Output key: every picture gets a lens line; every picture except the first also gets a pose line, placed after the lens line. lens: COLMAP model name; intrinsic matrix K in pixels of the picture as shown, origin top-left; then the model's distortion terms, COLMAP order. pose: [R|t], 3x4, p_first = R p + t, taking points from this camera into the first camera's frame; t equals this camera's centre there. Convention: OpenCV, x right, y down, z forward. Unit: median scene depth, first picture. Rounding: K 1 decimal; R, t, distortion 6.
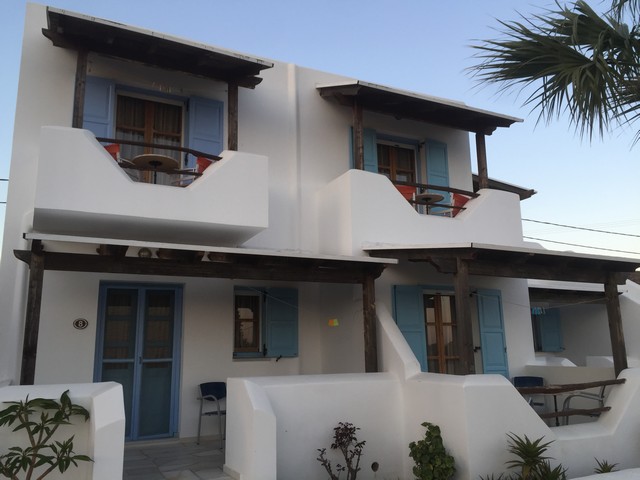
lens RADIAL K [[544.0, 0, 318.9], [0, 544.0, 242.6], [0, 0, 1]] dist [0.106243, -0.153363]
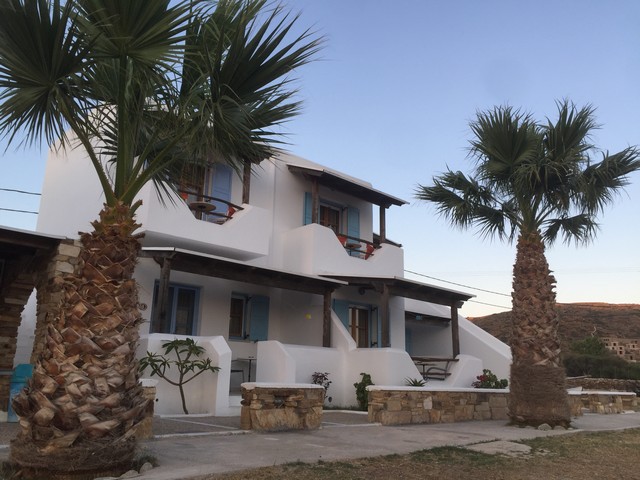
lens RADIAL K [[544.0, 0, 318.9], [0, 544.0, 242.6], [0, 0, 1]] dist [0.106243, -0.153363]
pose [[0.955249, 0.108391, 0.275228, -0.355932], [-0.093641, 0.993401, -0.066219, 0.024297], [-0.280589, 0.037483, 0.959096, -0.516506]]
